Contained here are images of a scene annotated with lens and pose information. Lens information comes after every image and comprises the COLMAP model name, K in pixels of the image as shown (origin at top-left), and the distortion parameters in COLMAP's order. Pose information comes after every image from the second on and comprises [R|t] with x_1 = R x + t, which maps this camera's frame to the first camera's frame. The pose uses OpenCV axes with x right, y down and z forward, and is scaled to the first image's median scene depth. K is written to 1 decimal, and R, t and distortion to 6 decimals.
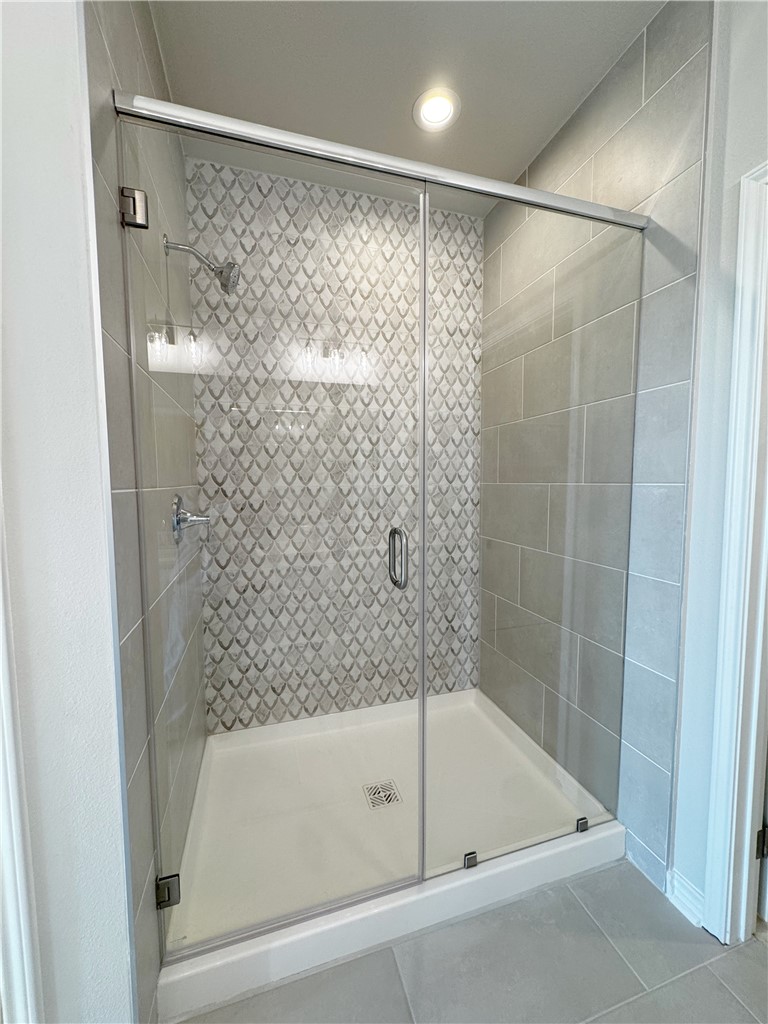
lens RADIAL K [[409.3, 0, 384.0], [0, 409.3, 512.0], [0, 0, 1]] dist [-0.003204, 0.000674]
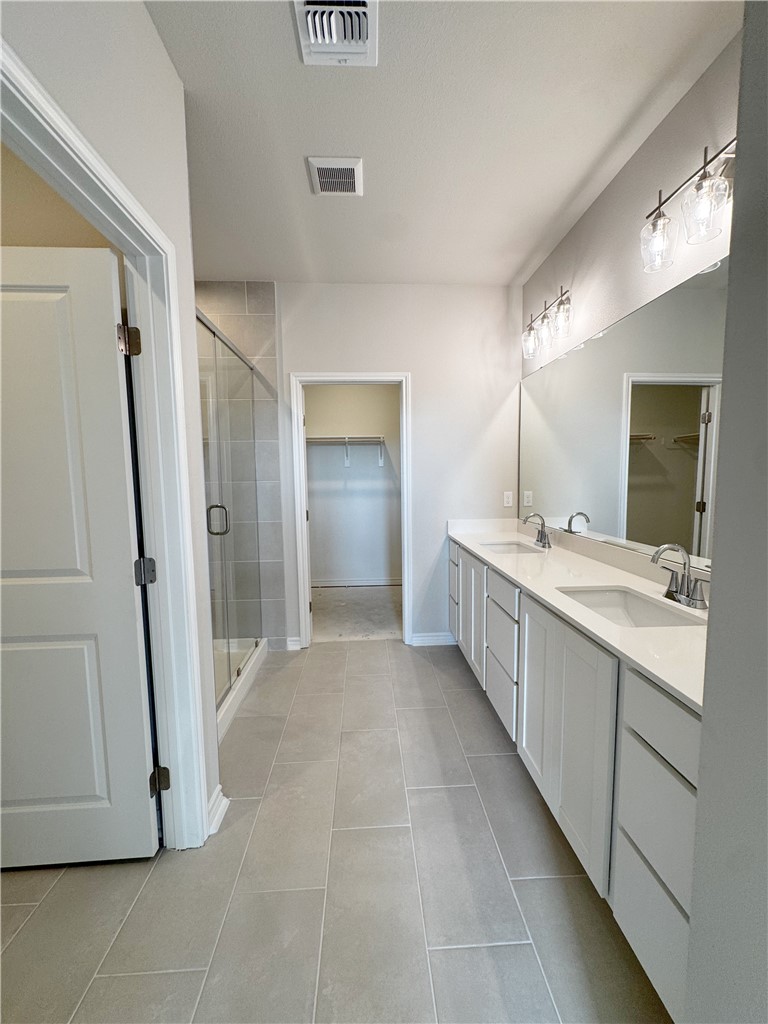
lens RADIAL K [[409.3, 0, 384.0], [0, 409.3, 512.0], [0, 0, 1]] dist [-0.003204, 0.000674]
pose [[0.246829, -0.083380, 0.965465, -1.492056], [0.085309, 0.994293, 0.064060, 0.014428], [-0.965297, 0.066551, 0.252533, -0.236298]]
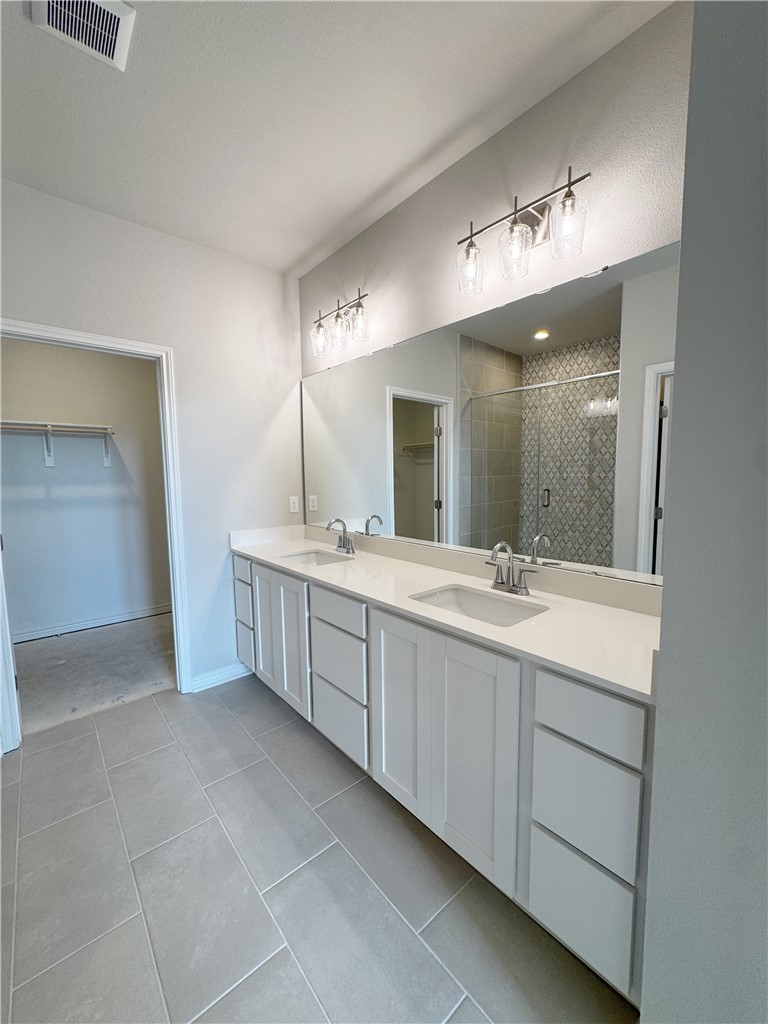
lens RADIAL K [[409.3, 0, 384.0], [0, 409.3, 512.0], [0, 0, 1]] dist [-0.003204, 0.000674]
pose [[-0.398695, -0.075542, 0.913967, -1.214129], [0.082547, 0.989600, 0.117802, -0.030888], [-0.913361, 0.122412, -0.388313, 0.116059]]
